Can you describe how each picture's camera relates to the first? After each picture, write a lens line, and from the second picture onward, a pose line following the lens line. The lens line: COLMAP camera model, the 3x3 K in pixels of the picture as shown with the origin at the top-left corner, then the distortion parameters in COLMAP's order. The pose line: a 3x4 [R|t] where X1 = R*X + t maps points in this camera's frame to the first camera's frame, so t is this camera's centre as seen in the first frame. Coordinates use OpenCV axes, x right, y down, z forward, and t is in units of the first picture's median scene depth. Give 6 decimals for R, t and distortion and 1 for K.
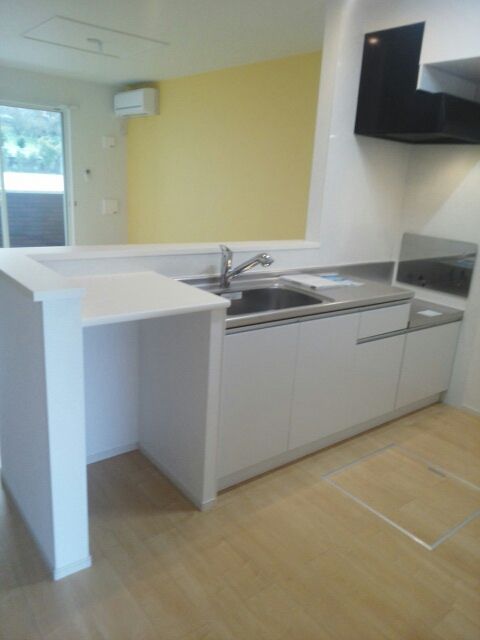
lens RADIAL K [[498.3, 0, 241.7], [0, 498.3, 319.2], [0, 0, 1]] dist [0.012342, 0.001631]
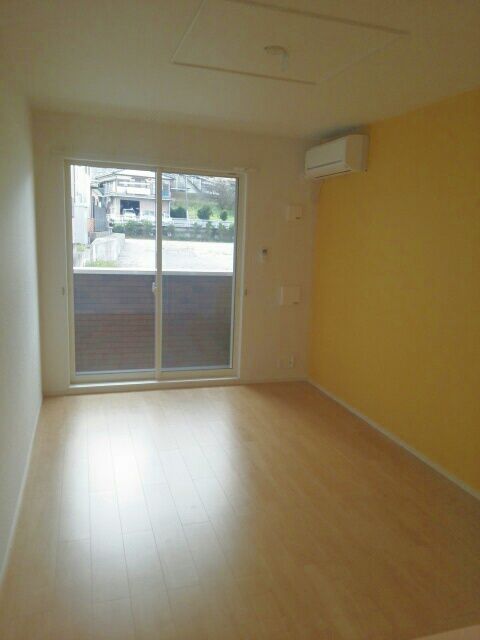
lens RADIAL K [[498.3, 0, 240.3], [0, 498.3, 322.2], [0, 0, 1]] dist [0.012342, 0.001631]
pose [[0.933362, 0.043456, -0.356296, -0.067491], [-0.086174, 0.990741, -0.104907, -0.105379], [0.348438, 0.128620, 0.928465, 0.296554]]
